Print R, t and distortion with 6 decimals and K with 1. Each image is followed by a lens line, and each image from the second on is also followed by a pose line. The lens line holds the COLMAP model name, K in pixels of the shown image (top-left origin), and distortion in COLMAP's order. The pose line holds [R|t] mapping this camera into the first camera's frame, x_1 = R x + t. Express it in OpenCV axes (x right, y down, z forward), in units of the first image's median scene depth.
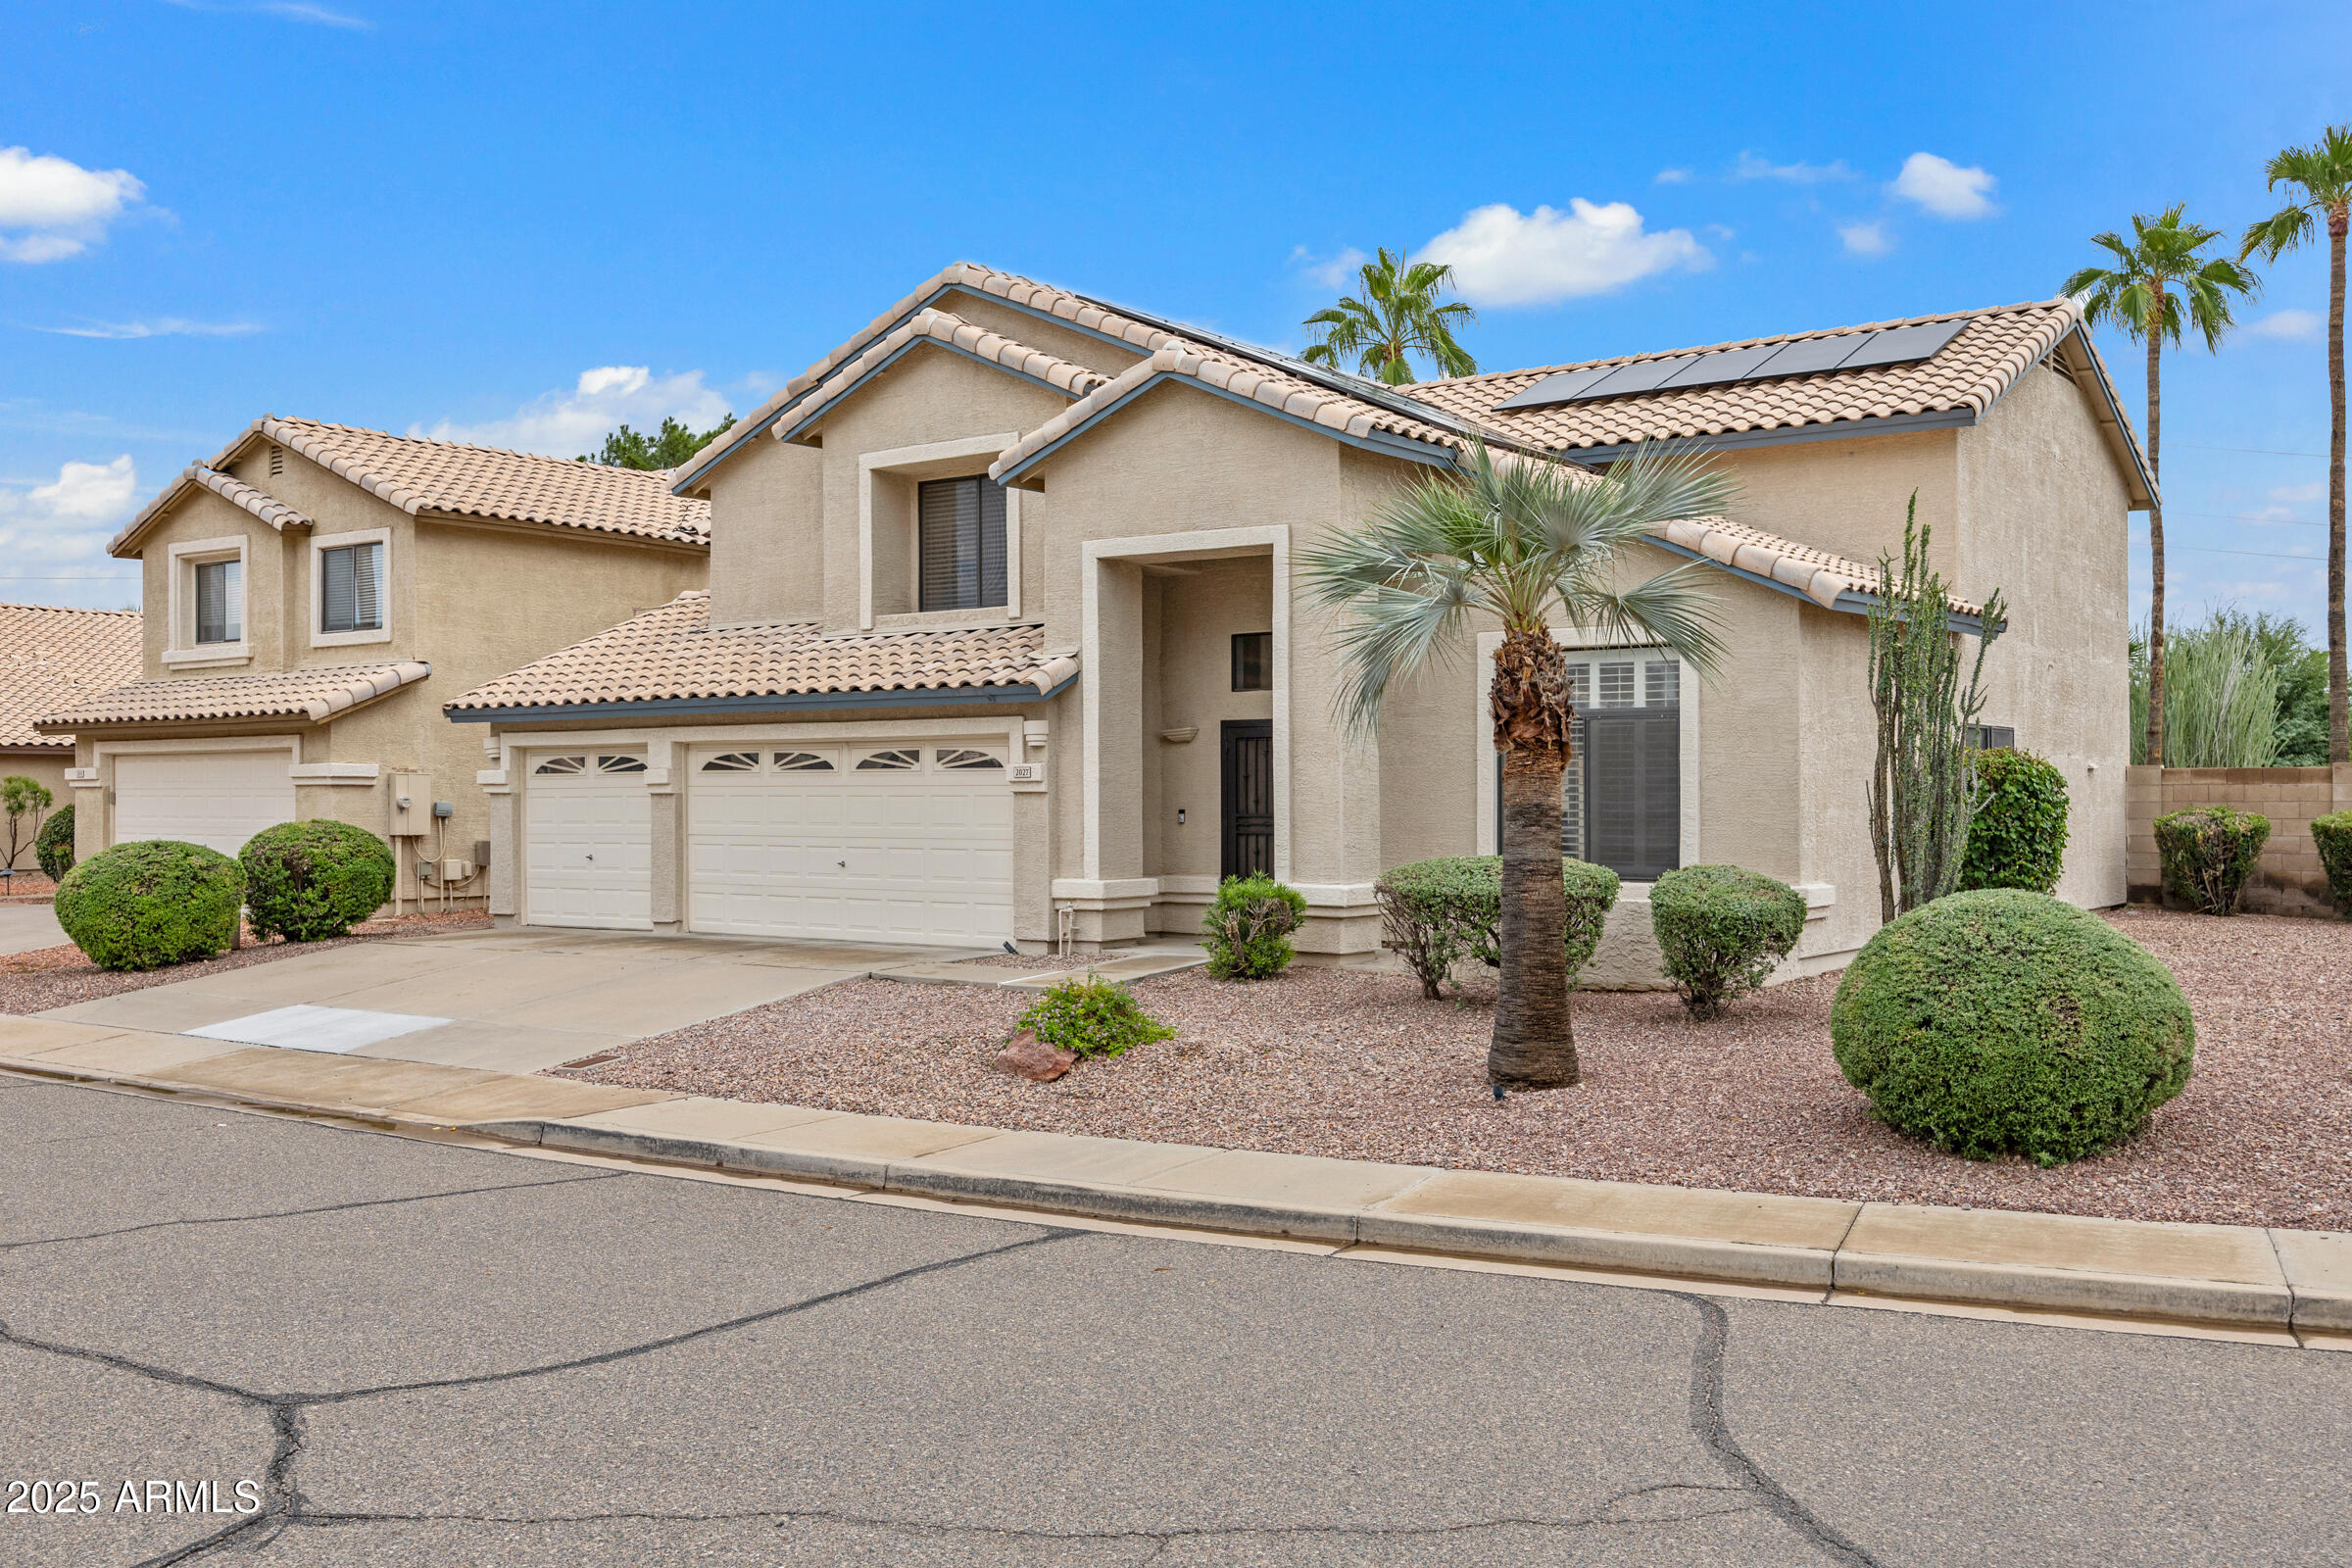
lens RADIAL K [[2115.9, 0, 1176.1], [0, 2115.9, 793.4], [0, 0, 1]] dist [0.000789, -0.000689]
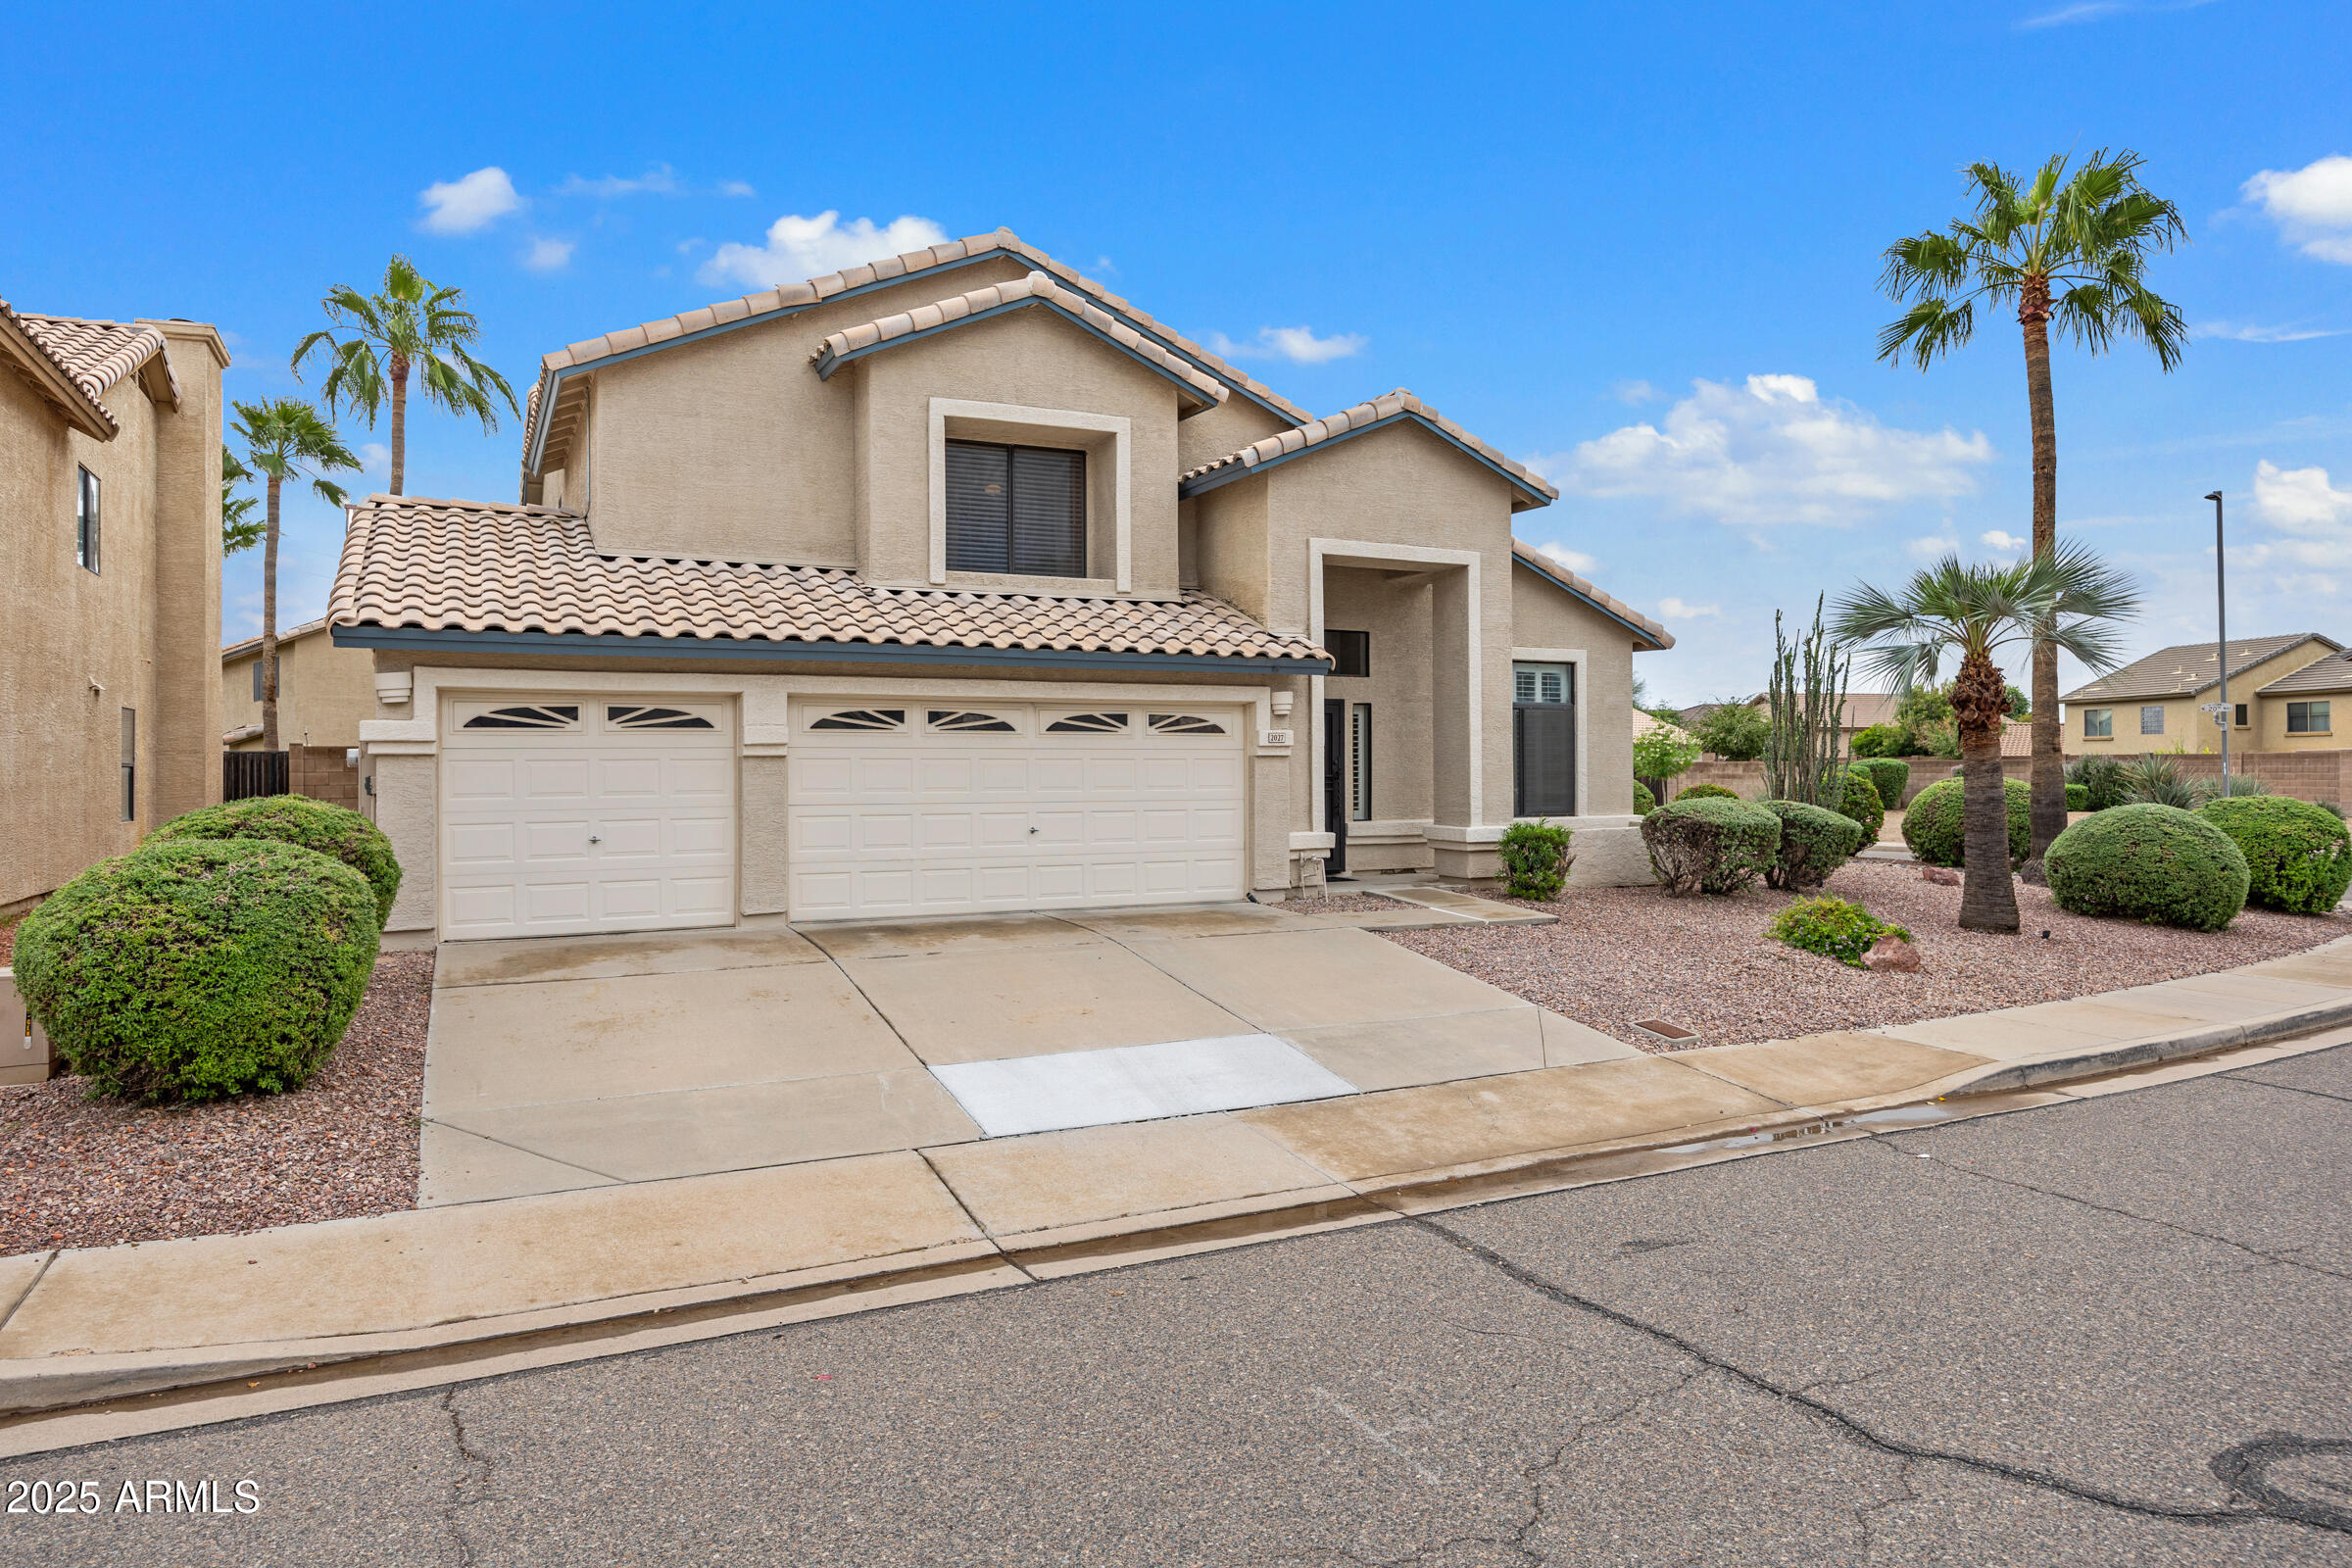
lens RADIAL K [[1433.6, 0, 1176.3], [0, 1433.6, 762.0], [0, 0, 1]] dist [-0.000502, 0.000349]
pose [[0.481507, 0.001639, 0.876441, -0.693059], [-0.001748, 0.999998, -0.000910, 0.003110], [-0.876440, -0.001093, 0.481509, 0.628440]]
